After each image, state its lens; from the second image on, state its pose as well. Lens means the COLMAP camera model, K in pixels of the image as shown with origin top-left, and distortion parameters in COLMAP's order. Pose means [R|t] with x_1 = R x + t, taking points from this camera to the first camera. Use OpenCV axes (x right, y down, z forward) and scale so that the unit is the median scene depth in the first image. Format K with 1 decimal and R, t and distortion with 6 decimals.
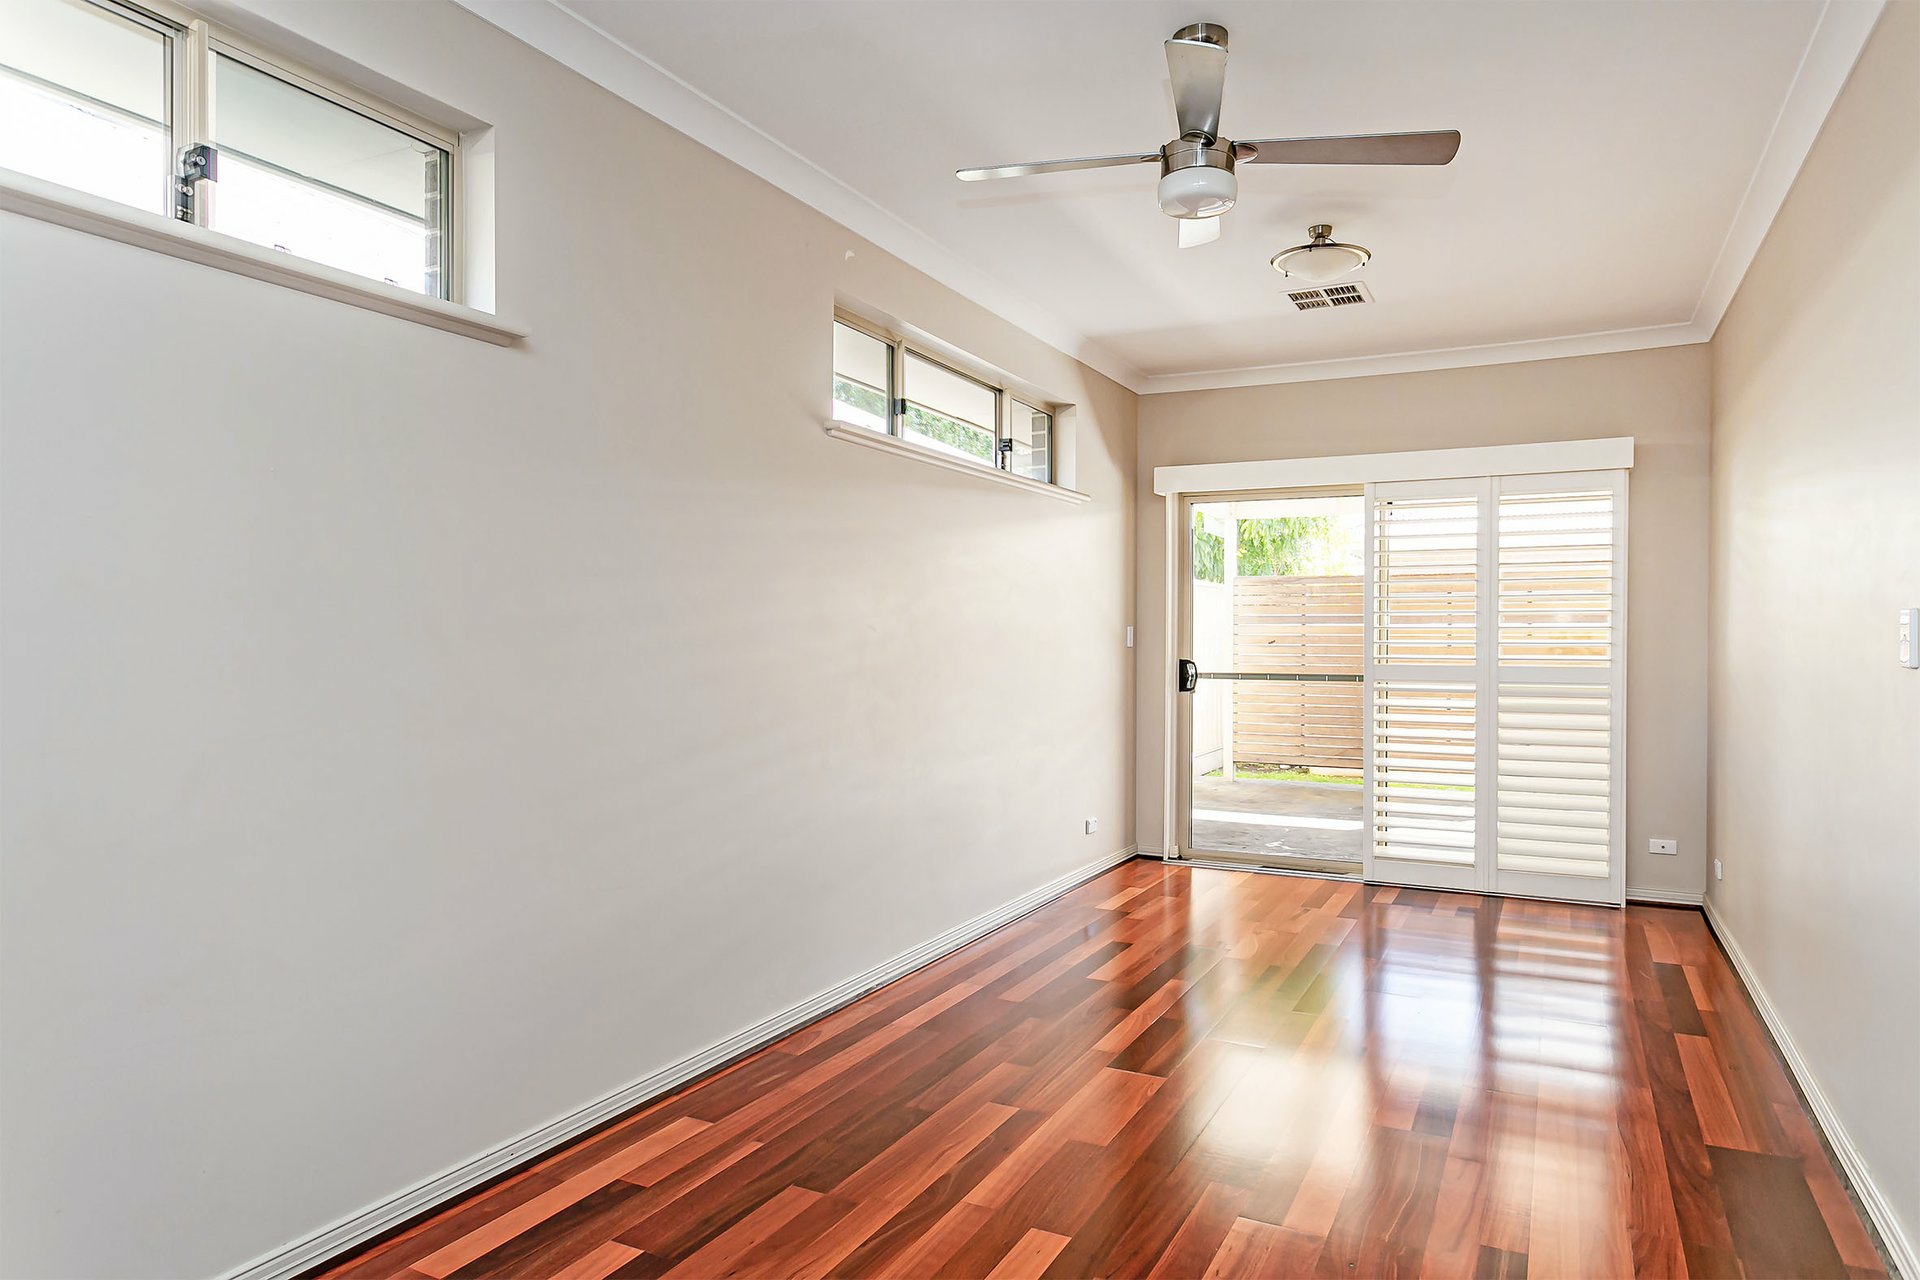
lens RADIAL K [[1168.8, 0, 973.8], [0, 1168.8, 641.9], [0, 0, 1]] dist [-0.006398, -0.002219]
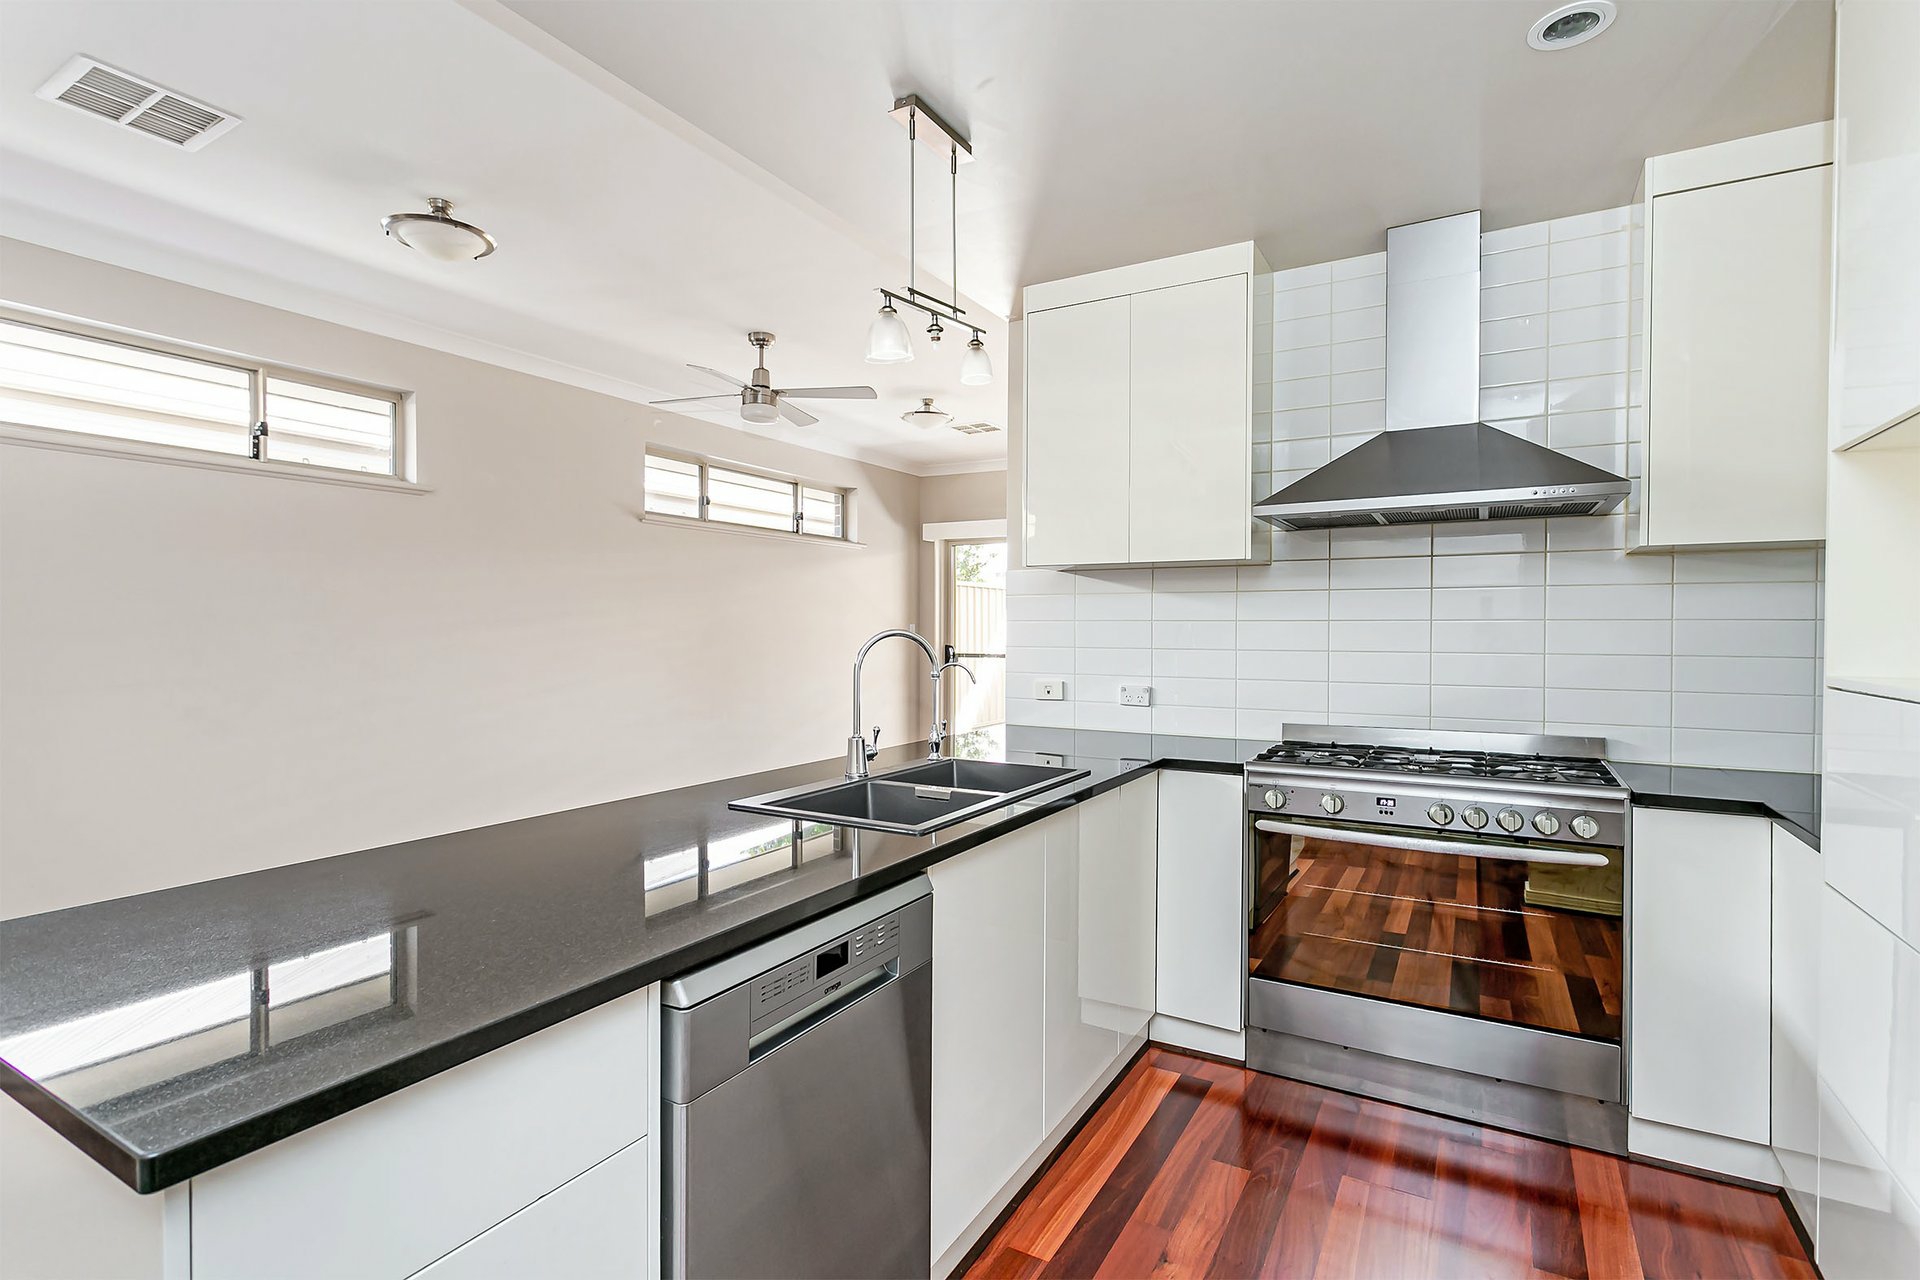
lens RADIAL K [[919.6, 0, 961.4], [0, 919.6, 638.8], [0, 0, 1]] dist [0.005583, 0.001494]
pose [[0.998489, -0.000534, -0.054956, 0.299099], [0.001032, 0.999959, 0.009036, -0.004769], [0.054949, -0.009079, 0.998448, -0.275578]]
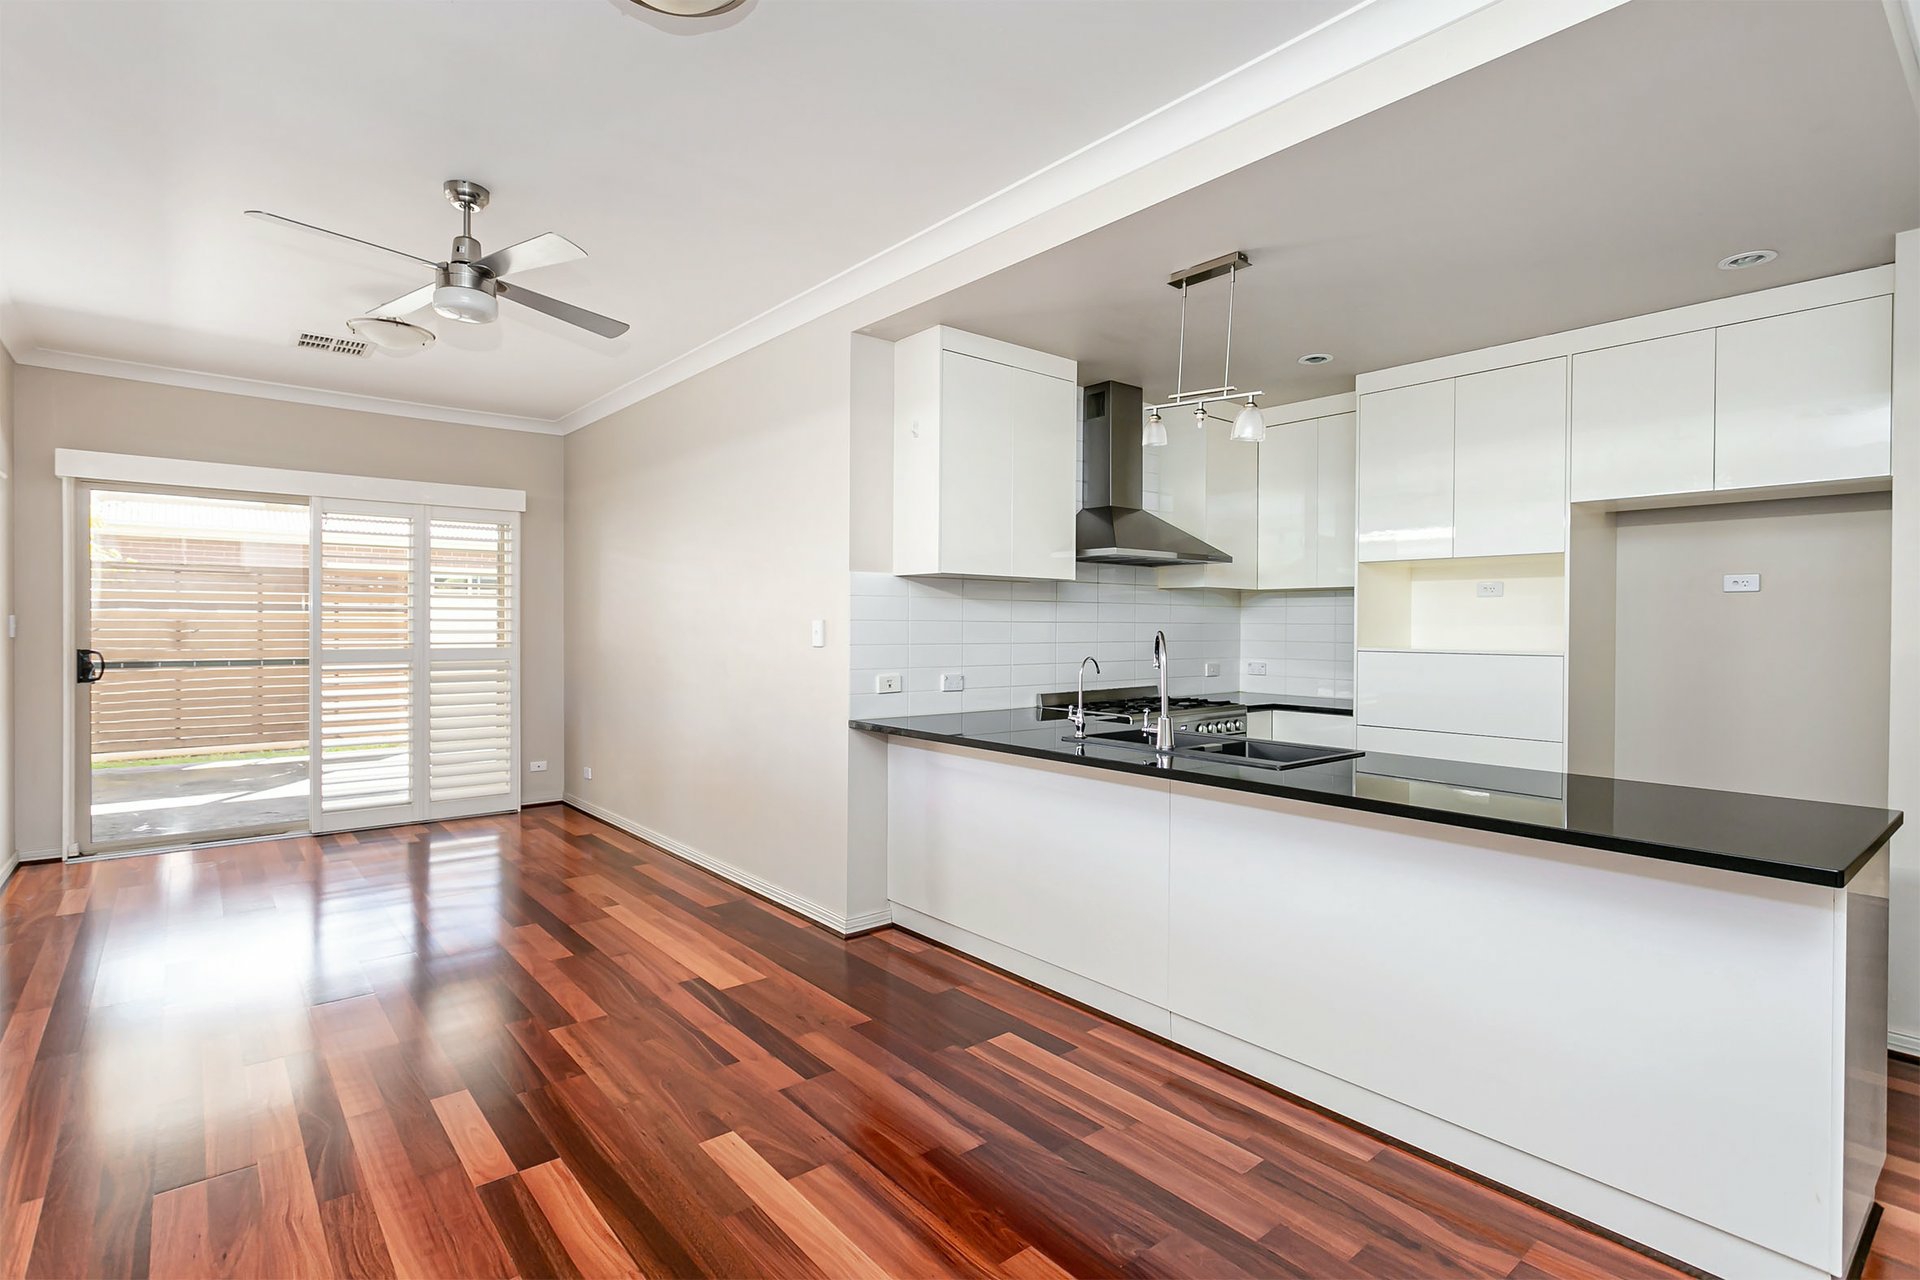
lens RADIAL K [[919.6, 0, 978.0], [0, 919.6, 629.4], [0, 0, 1]] dist [0.005583, 0.001494]
pose [[0.382311, -0.005644, 0.924017, -0.275243], [-0.002037, 0.999974, 0.006951, -0.009520], [-0.924032, -0.004540, 0.382289, 0.024405]]
